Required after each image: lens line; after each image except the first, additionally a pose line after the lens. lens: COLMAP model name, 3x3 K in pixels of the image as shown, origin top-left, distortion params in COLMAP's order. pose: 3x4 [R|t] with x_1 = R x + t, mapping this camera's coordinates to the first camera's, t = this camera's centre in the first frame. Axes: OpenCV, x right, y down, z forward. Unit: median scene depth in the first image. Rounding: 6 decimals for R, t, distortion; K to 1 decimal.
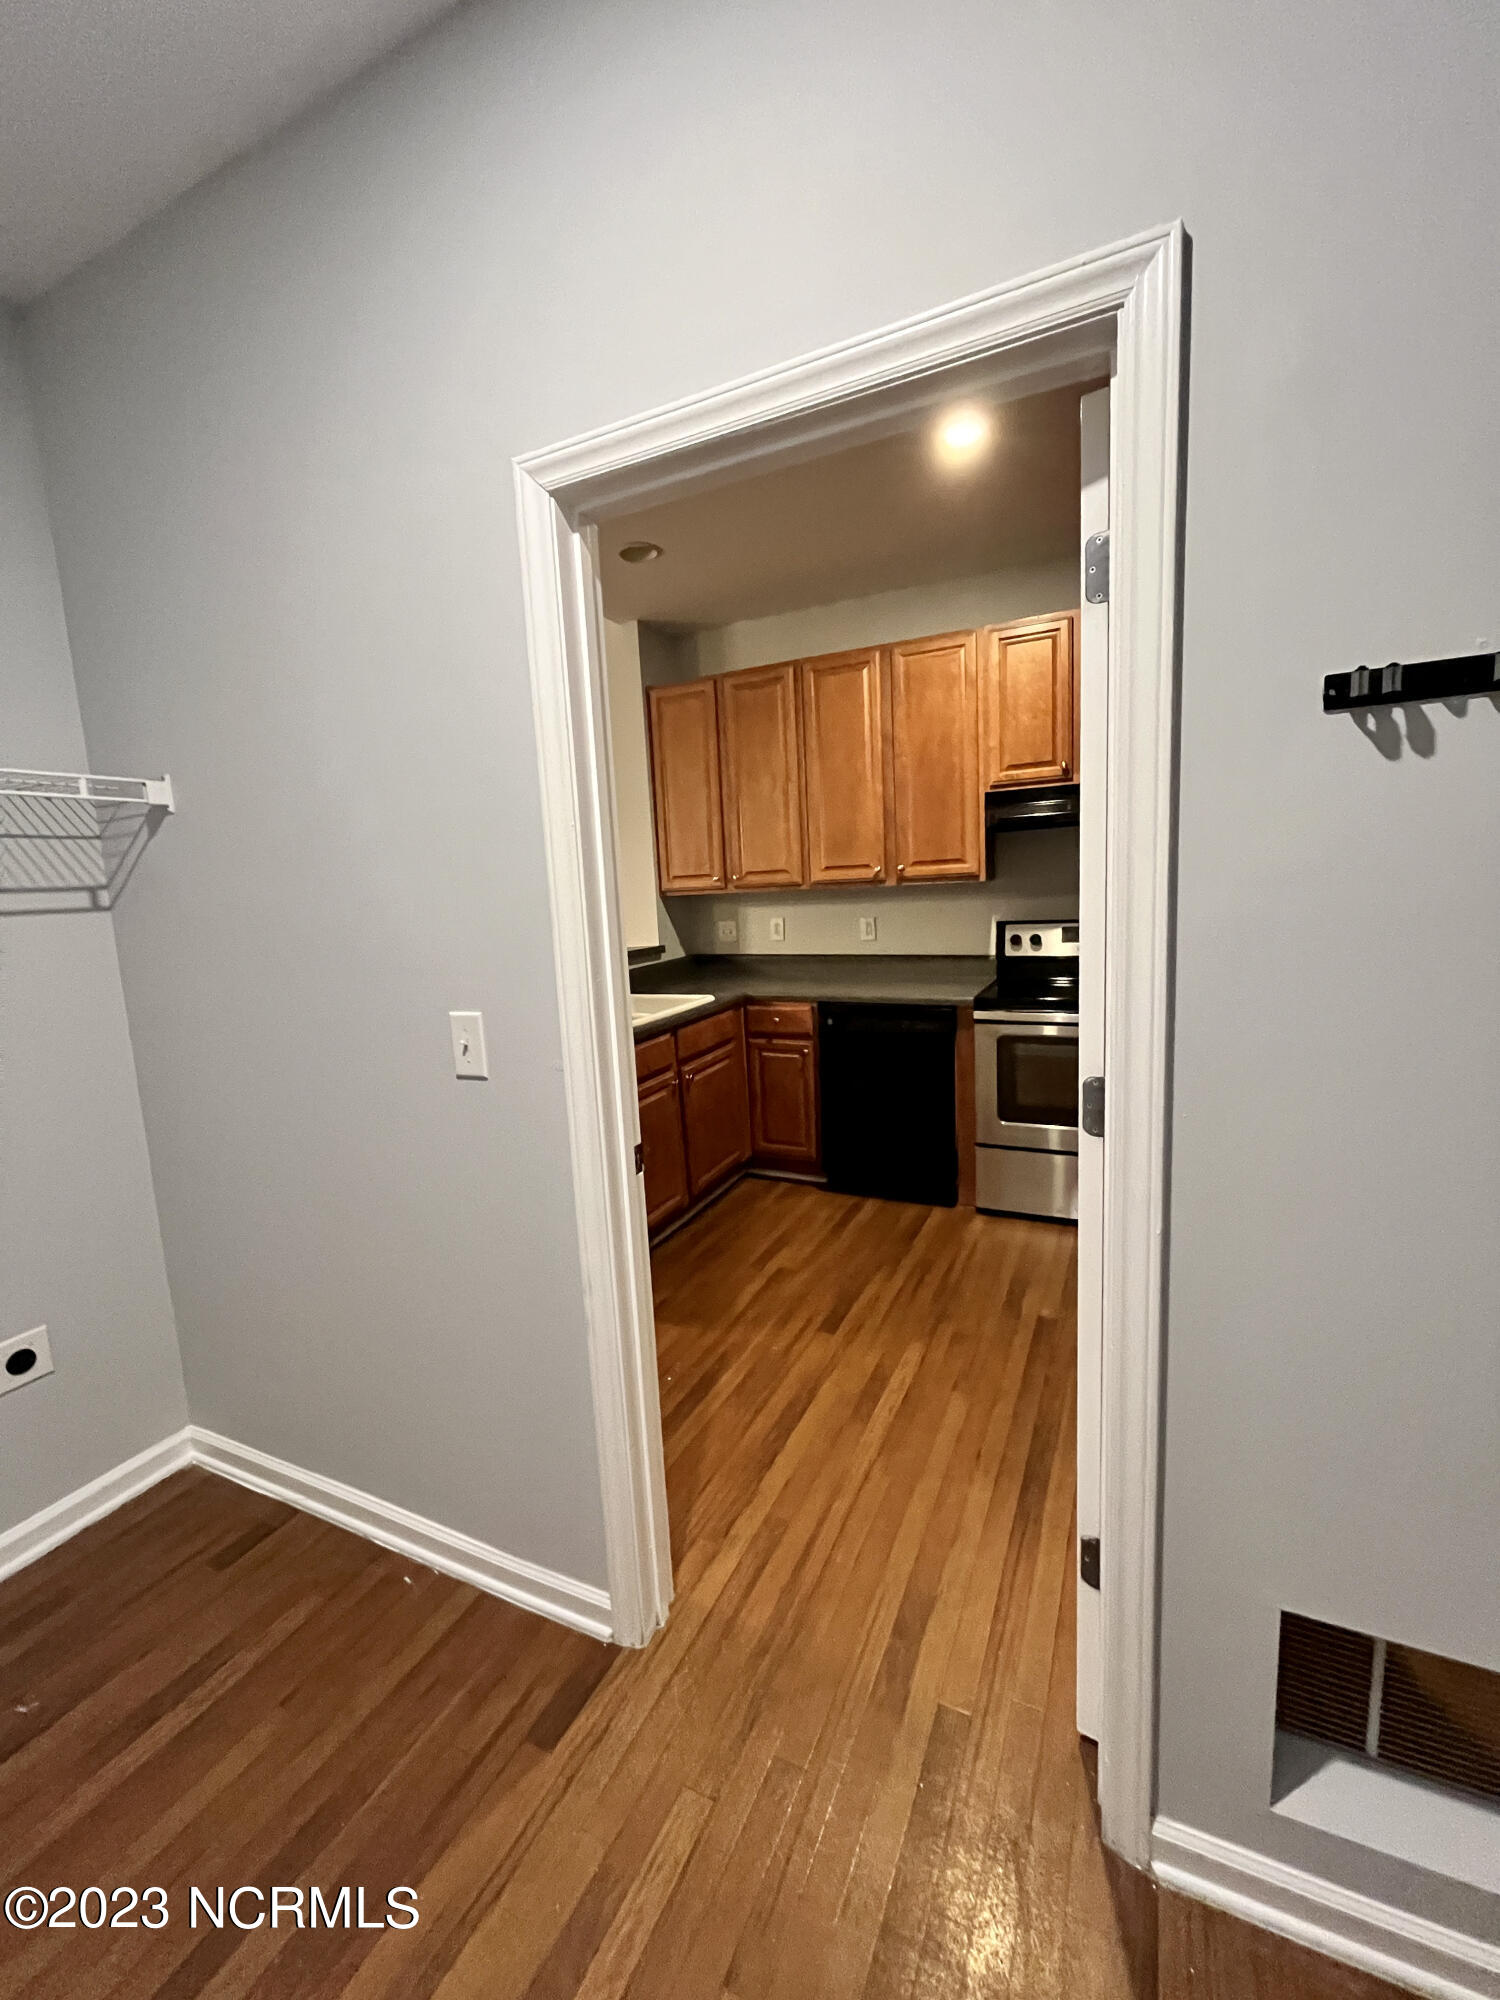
lens RADIAL K [[811.6, 0, 743.9], [0, 811.6, 993.9], [0, 0, 1]] dist [-0.002514, 0.000446]
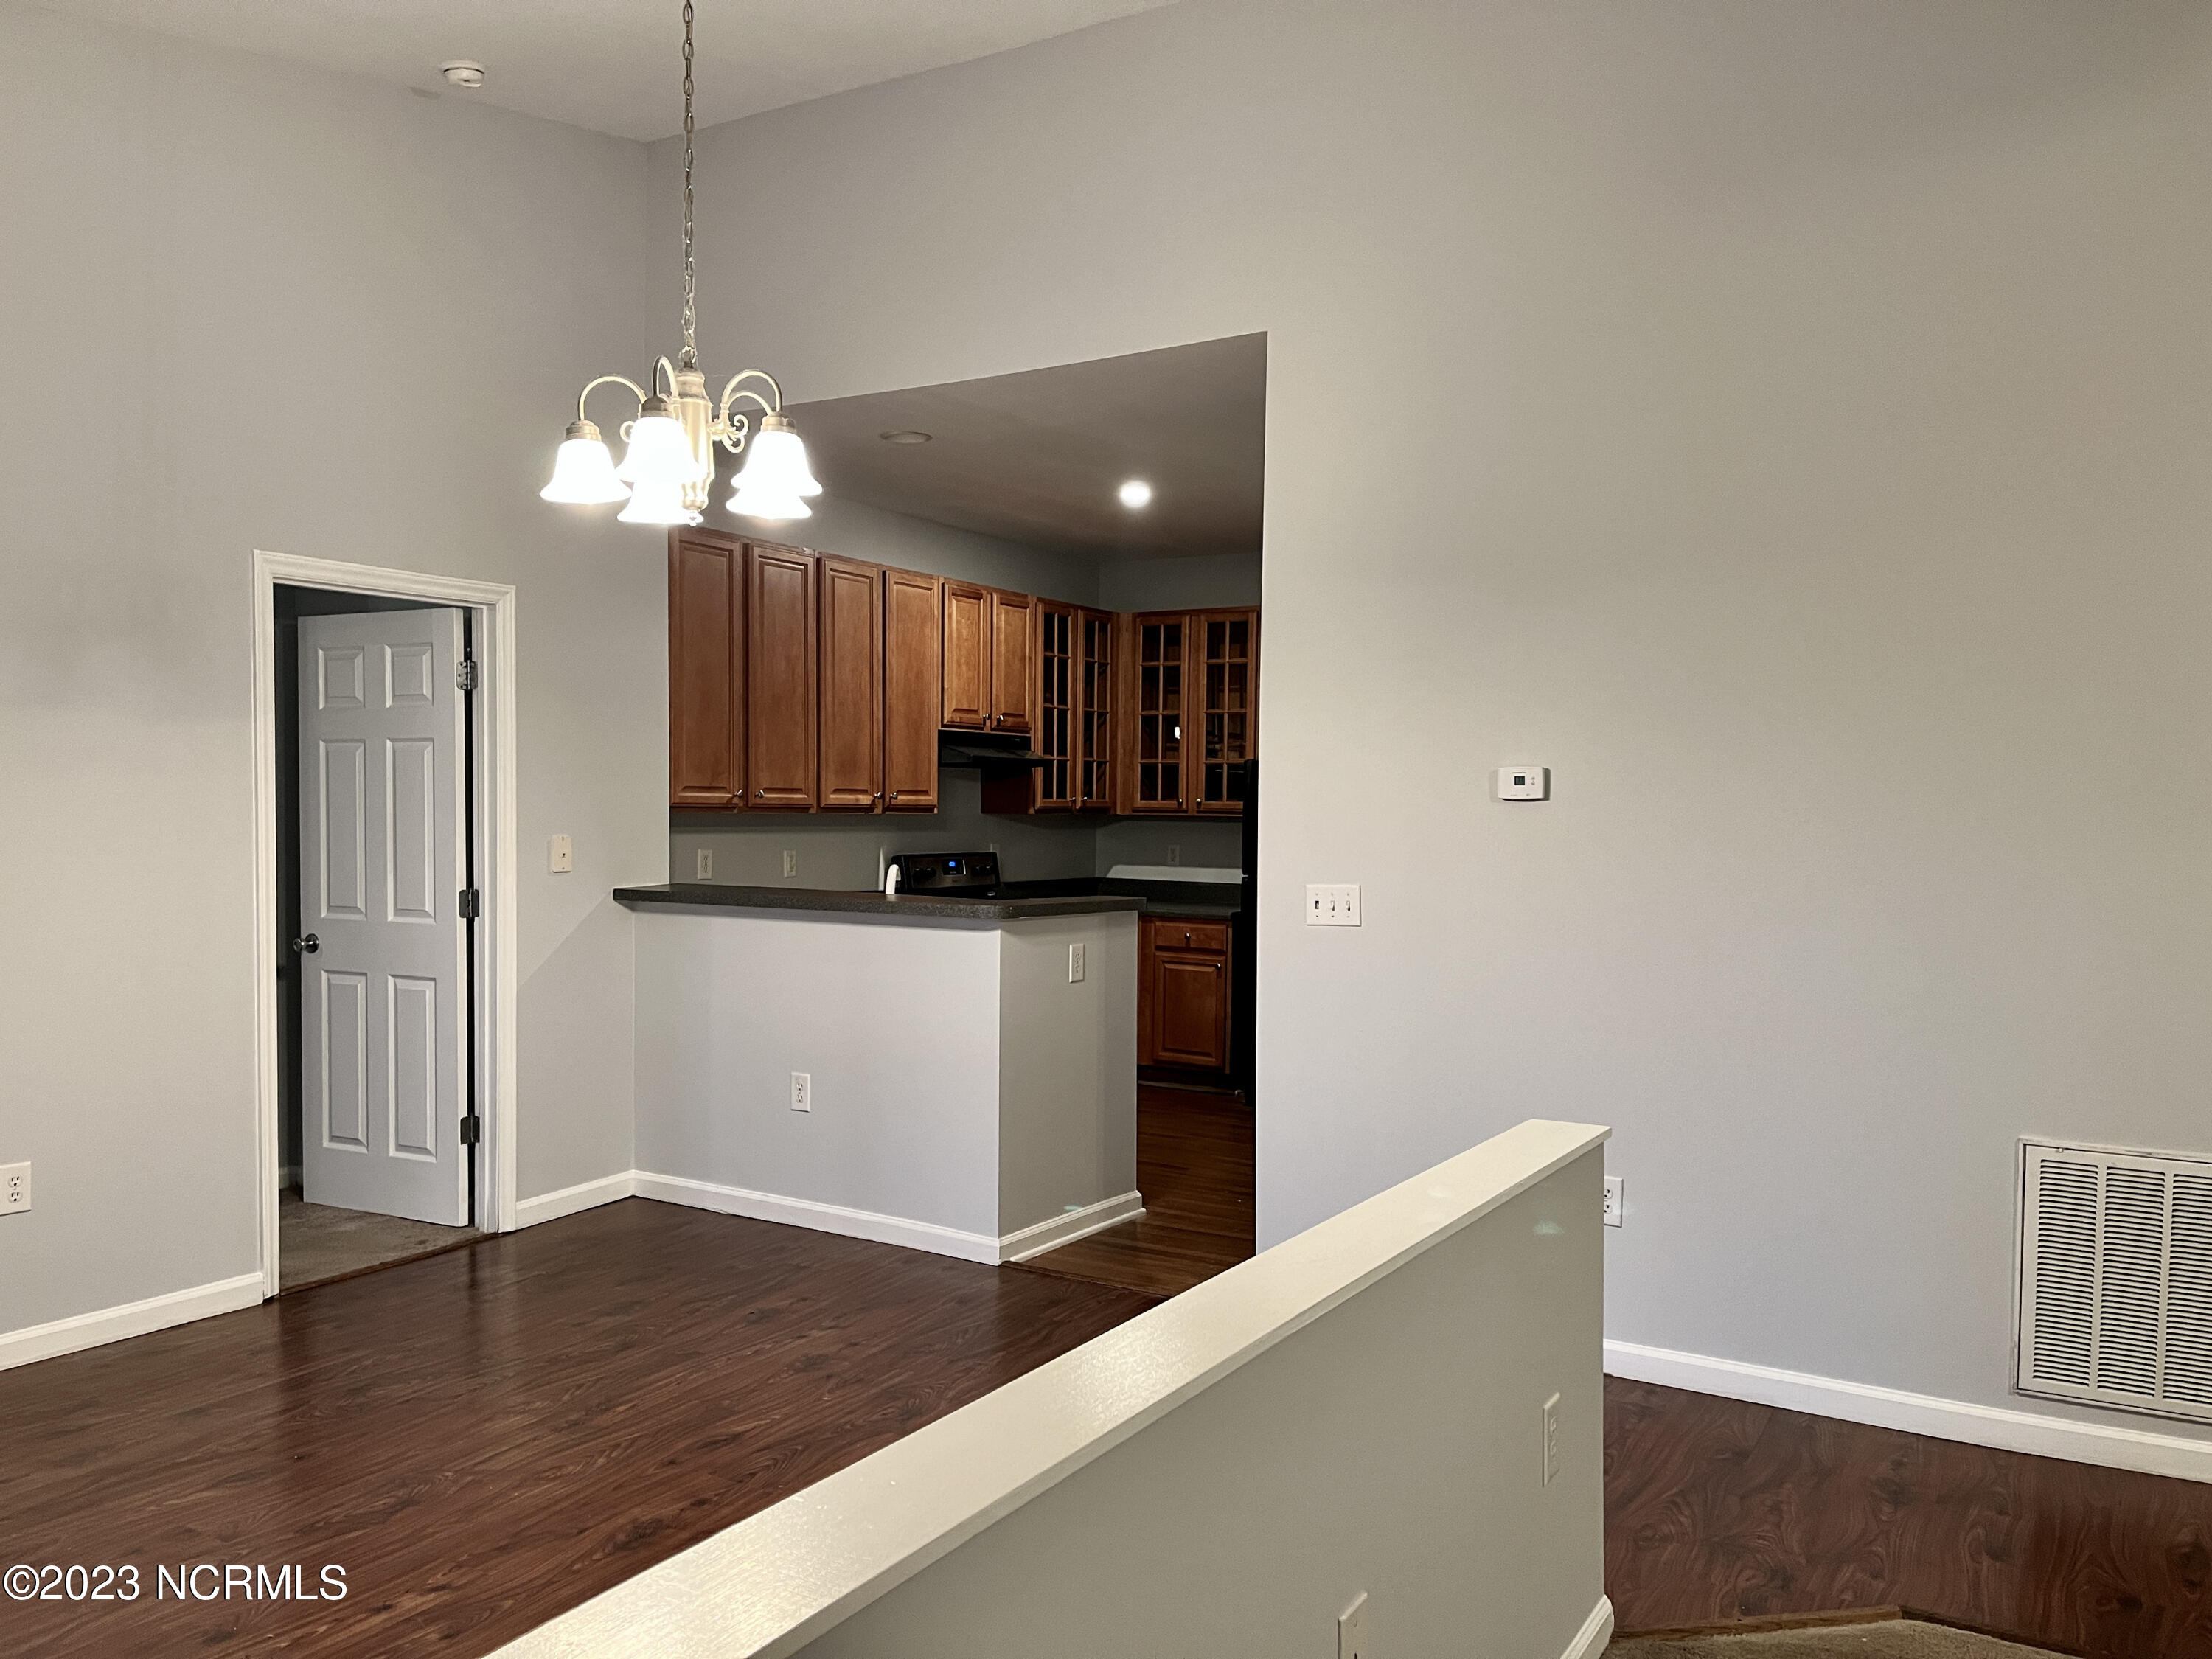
lens RADIAL K [[1682.1, 0, 1113.2], [0, 1682.1, 853.3], [0, 0, 1]] dist [0.065222, -0.072537]
pose [[0.082309, 0.023985, 0.996318, -1.769715], [0.114994, 0.992805, -0.033400, 0.007266], [-0.989950, 0.117319, 0.078959, 0.602798]]
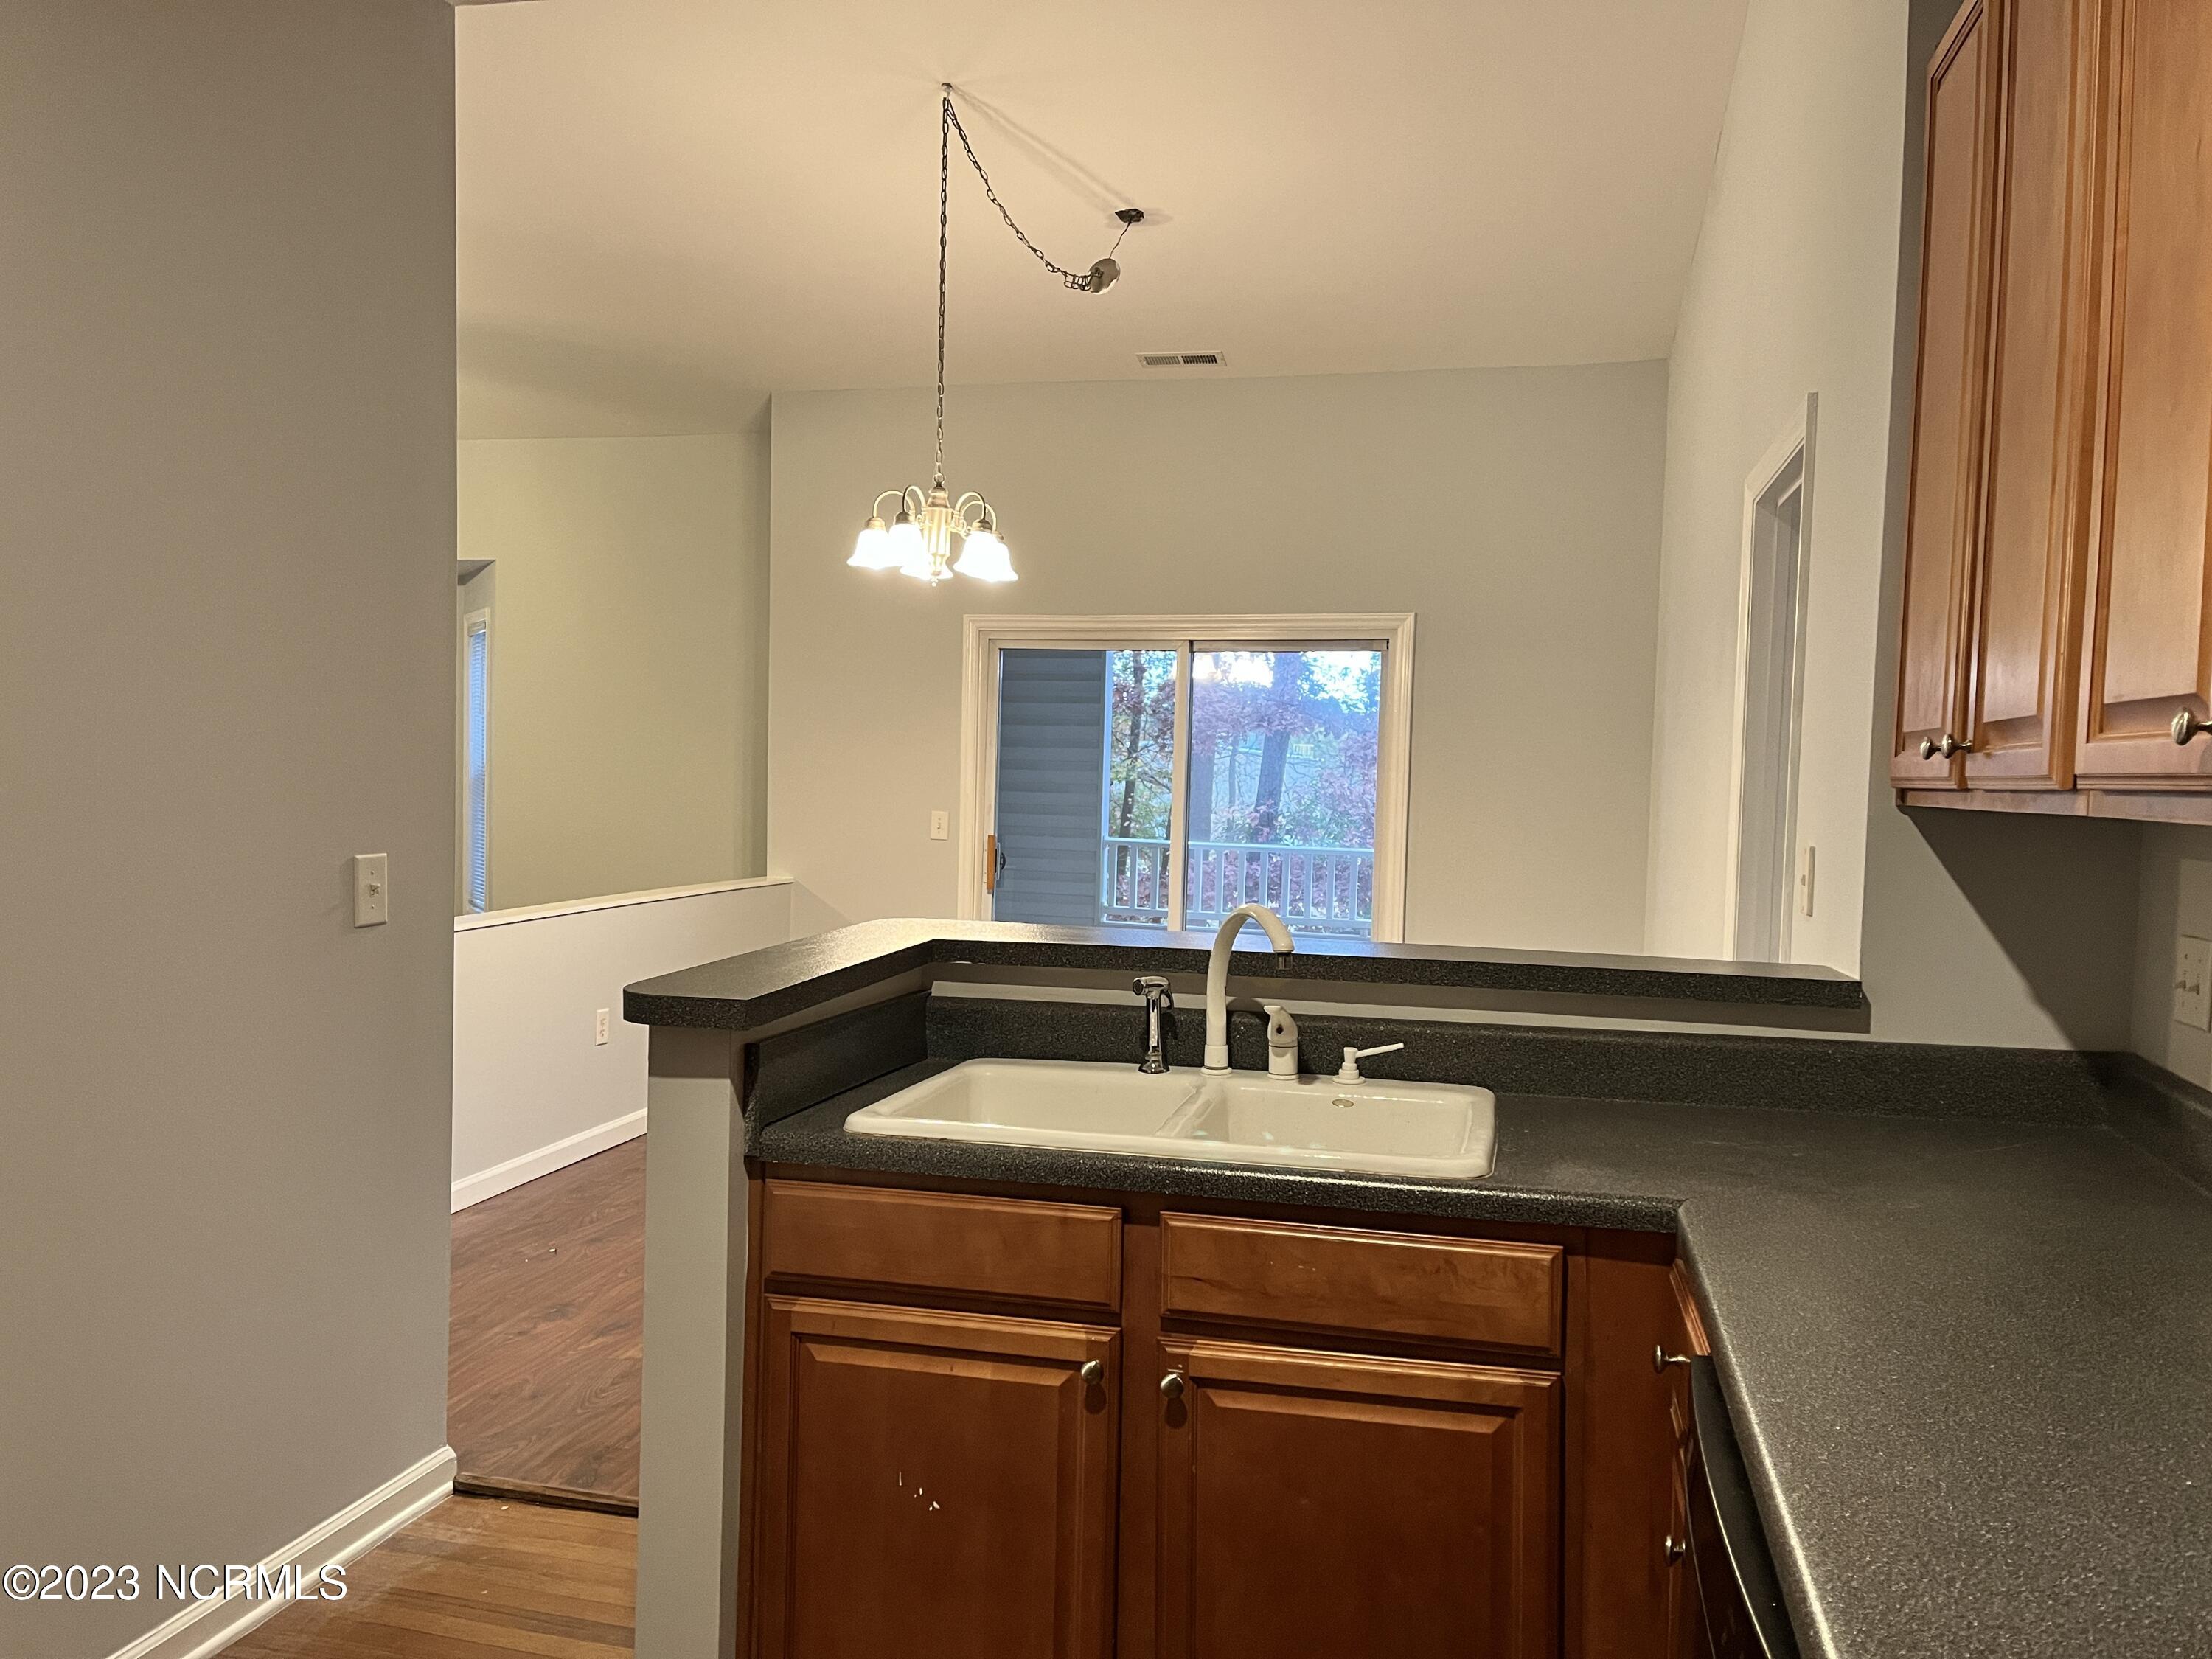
lens RADIAL K [[1682.1, 0, 1121.7], [0, 1682.1, 867.0], [0, 0, 1]] dist [0.065222, -0.072537]
pose [[0.210025, 0.110675, -0.971412, 0.469844], [-0.165600, 0.983243, 0.076219, -0.117829], [0.963569, 0.144858, 0.224834, 0.730670]]
